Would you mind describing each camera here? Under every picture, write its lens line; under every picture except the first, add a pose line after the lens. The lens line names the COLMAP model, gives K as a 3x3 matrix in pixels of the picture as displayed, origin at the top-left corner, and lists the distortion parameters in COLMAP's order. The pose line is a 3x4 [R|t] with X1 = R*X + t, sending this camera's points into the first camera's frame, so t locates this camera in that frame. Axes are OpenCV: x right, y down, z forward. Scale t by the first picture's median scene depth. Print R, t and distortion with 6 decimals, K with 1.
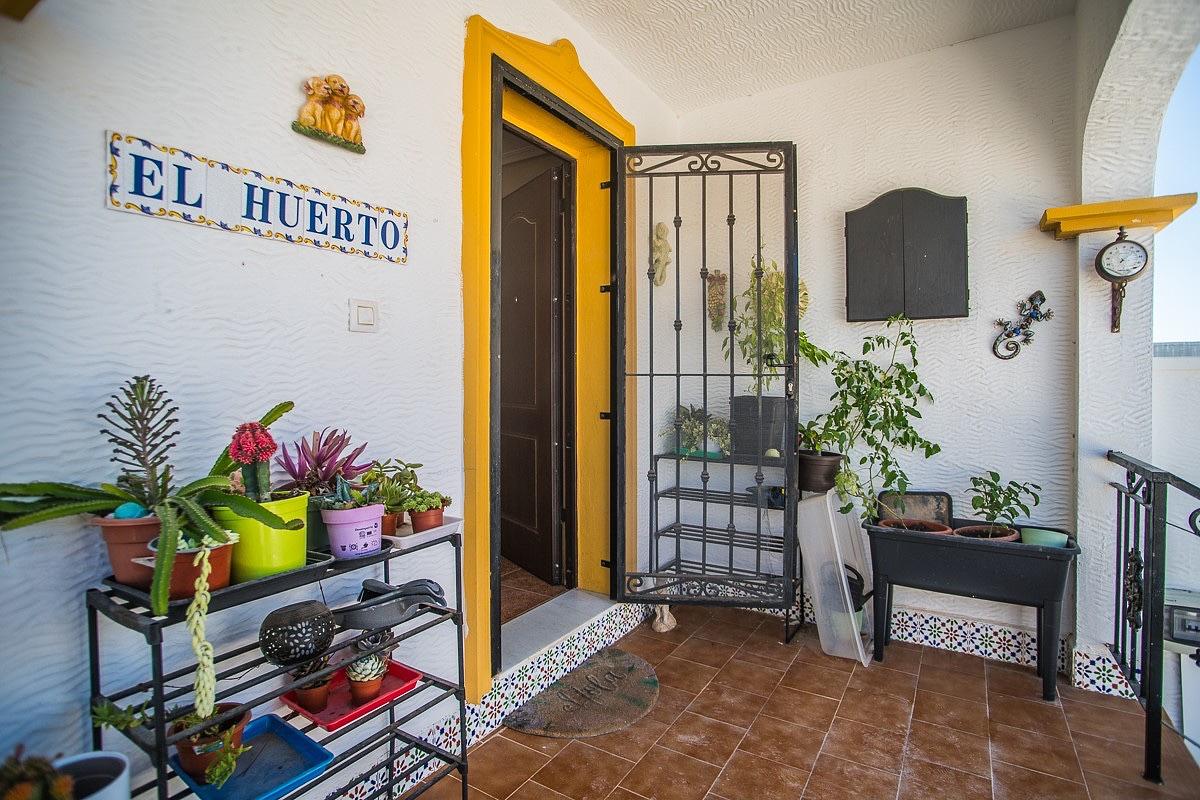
lens RADIAL K [[608.9, 0, 598.8], [0, 608.9, 383.3], [0, 0, 1]] dist [-0.103734, 0.054180]
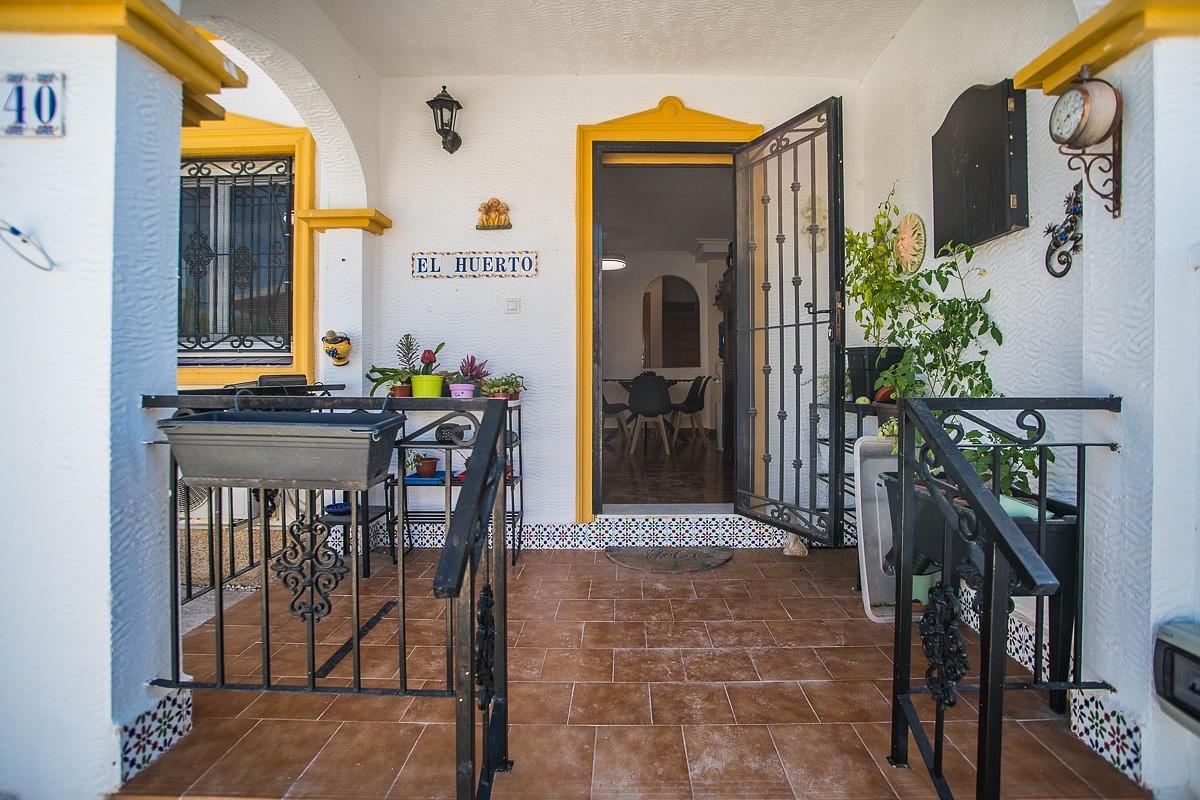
lens RADIAL K [[608.9, 0, 598.8], [0, 608.9, 383.3], [0, 0, 1]] dist [-0.103734, 0.054180]
pose [[0.495293, 0.011951, -0.868644, 1.364417], [-0.006533, 0.999928, 0.010033, 0.115729], [0.868701, 0.000705, 0.495336, 0.179009]]
